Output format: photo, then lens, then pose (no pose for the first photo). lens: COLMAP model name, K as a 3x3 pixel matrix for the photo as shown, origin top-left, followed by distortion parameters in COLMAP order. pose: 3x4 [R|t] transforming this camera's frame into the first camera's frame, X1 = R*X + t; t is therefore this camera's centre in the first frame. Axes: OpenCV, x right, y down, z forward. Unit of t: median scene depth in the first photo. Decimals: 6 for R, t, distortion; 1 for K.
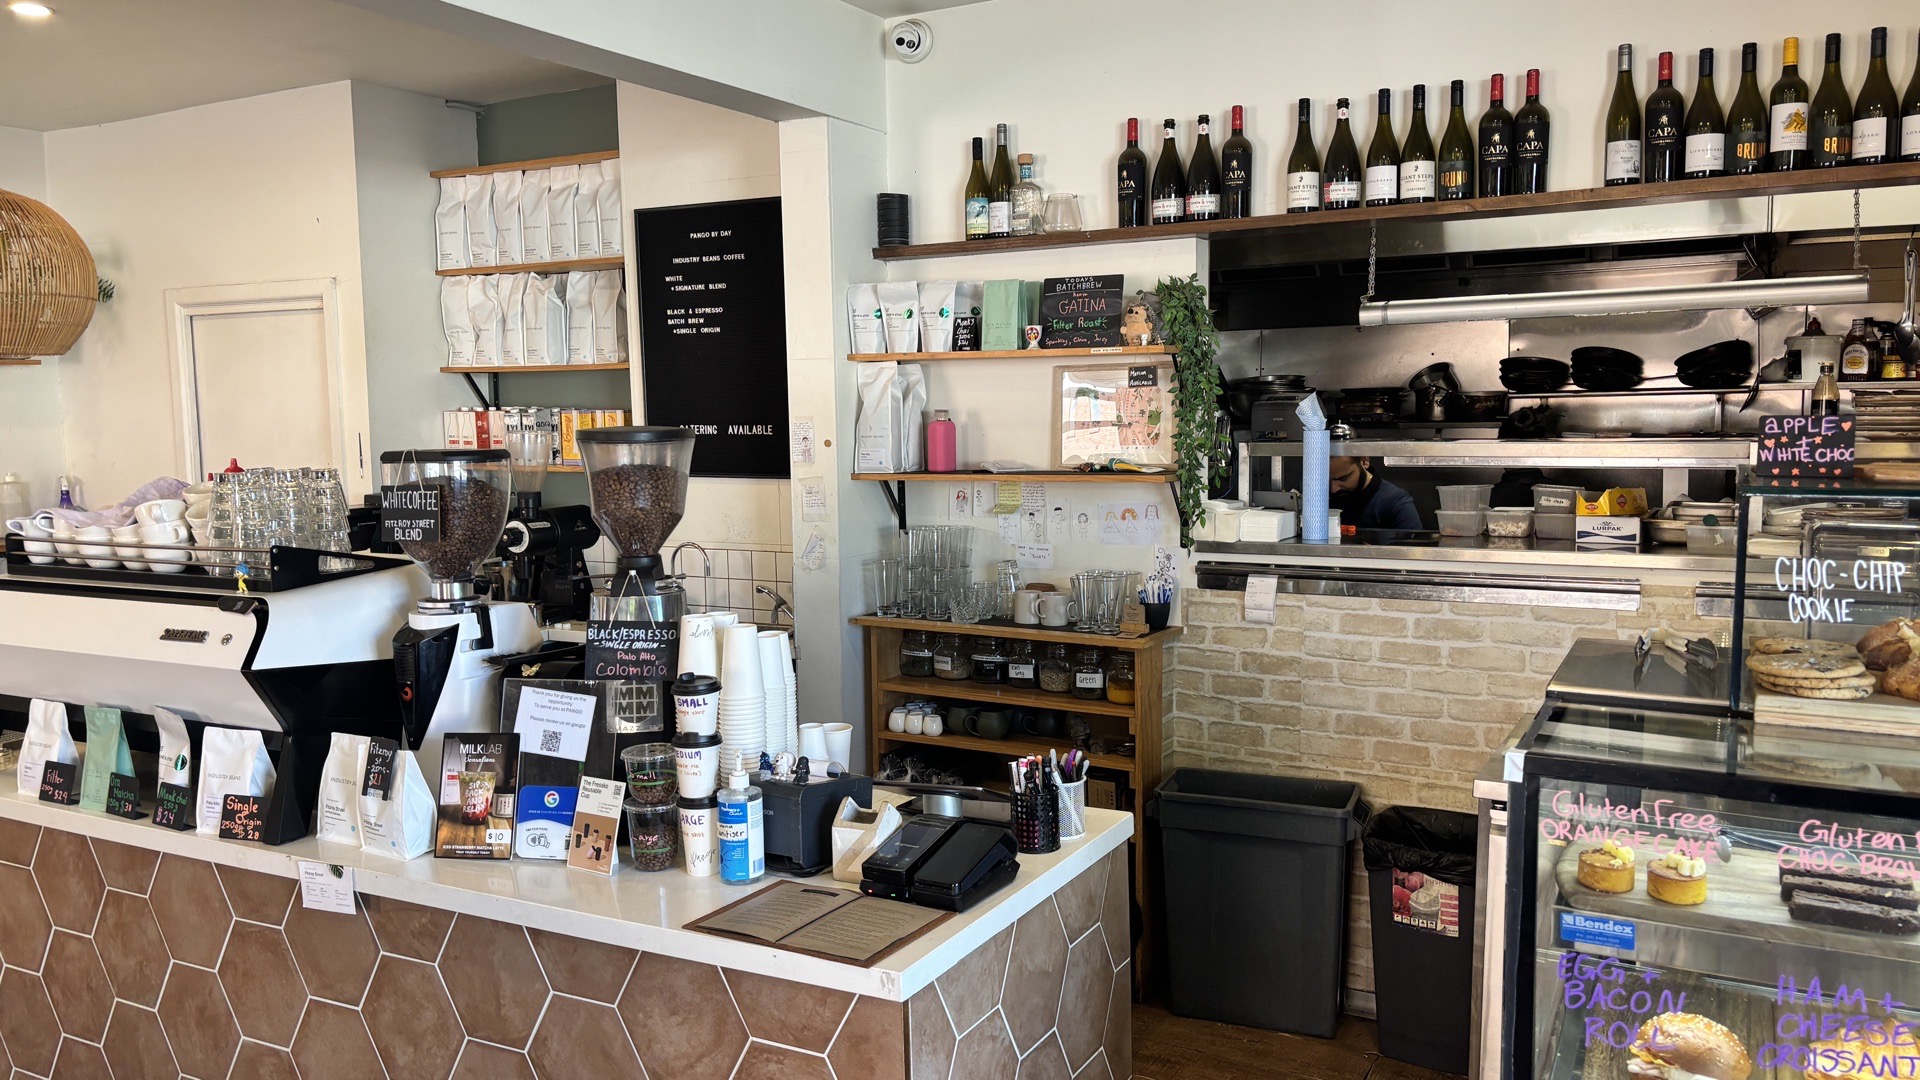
lens RADIAL K [[1415.4, 0, 955.7], [0, 1415.4, 542.0], [0, 0, 1]] dist [-0.007468, -0.002624]
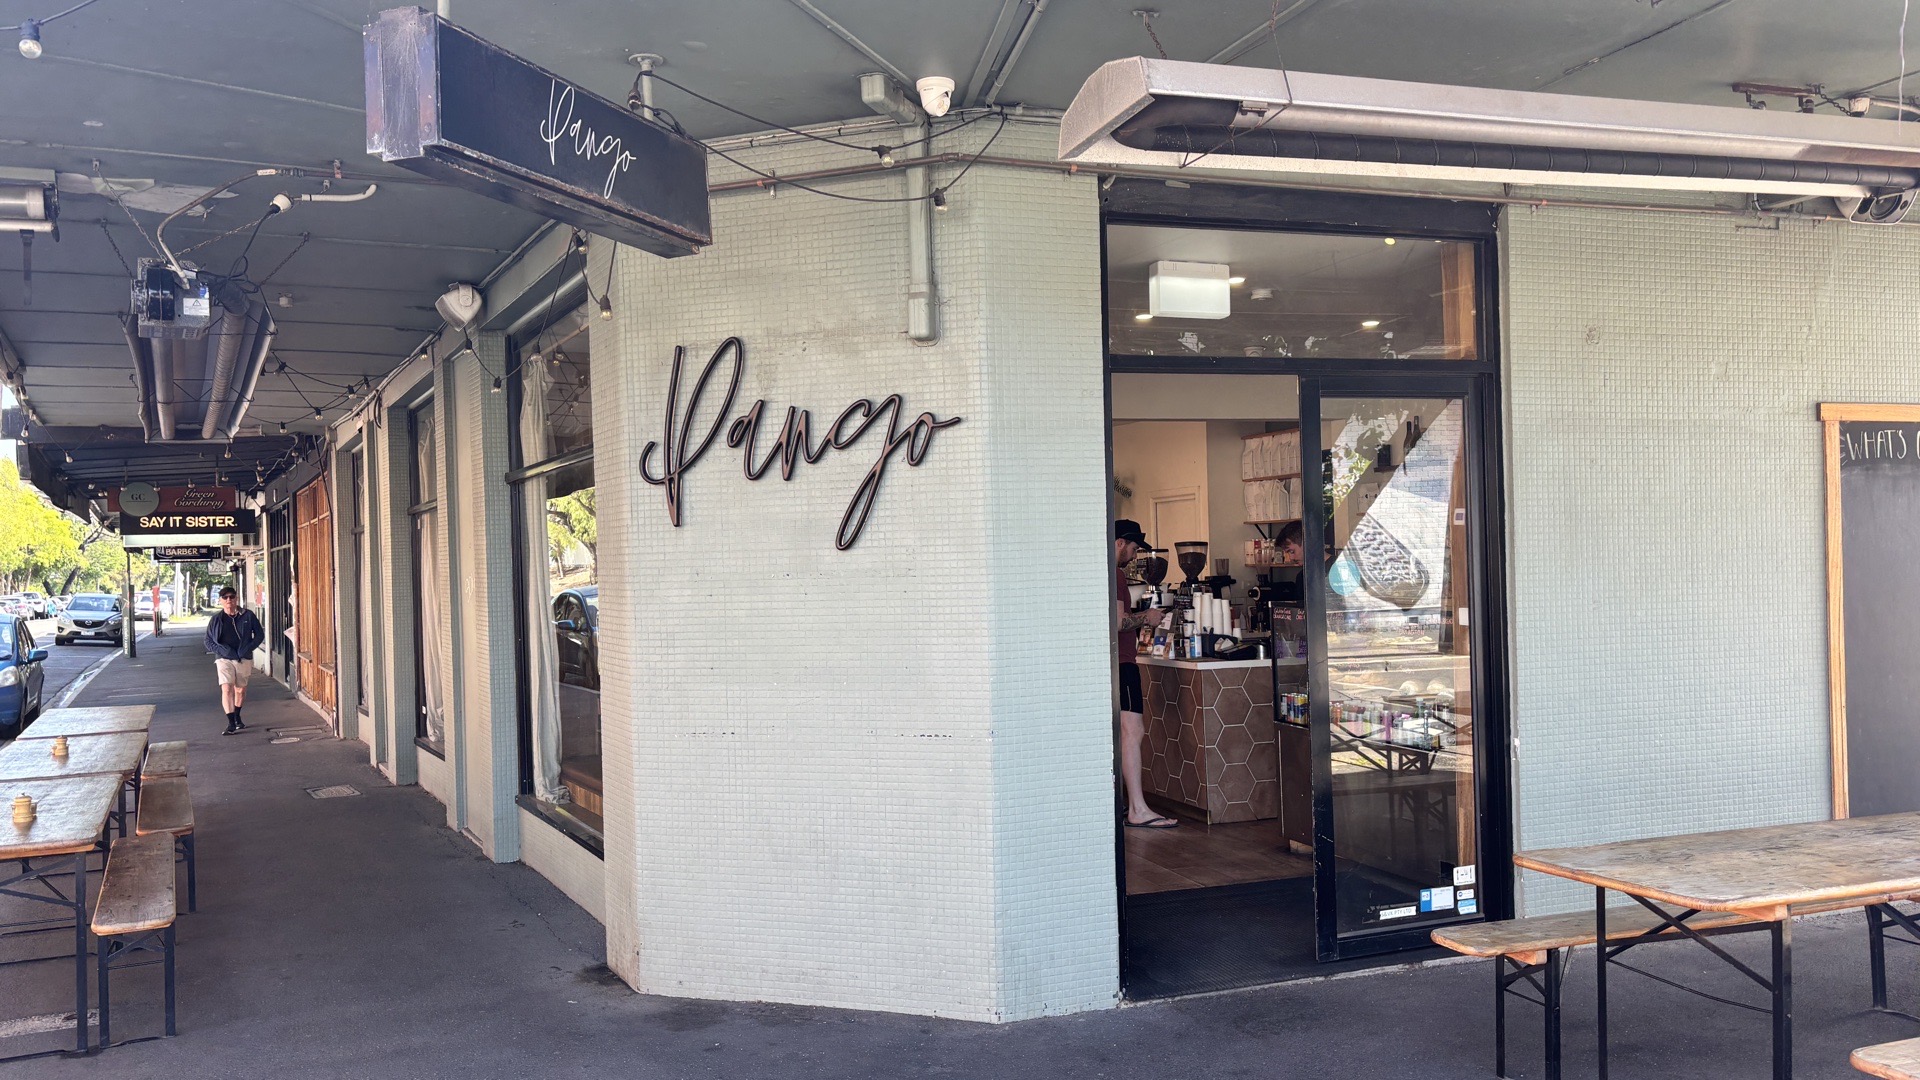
lens RADIAL K [[1530.0, 0, 959.6], [0, 1530.0, 544.3], [0, 0, 1]] dist [0.001833, 0.000596]
pose [[0.733718, -0.014793, -0.679293, 2.191042], [-0.051986, 0.995610, -0.077832, 0.286624], [0.677463, 0.092420, 0.729728, -2.479197]]
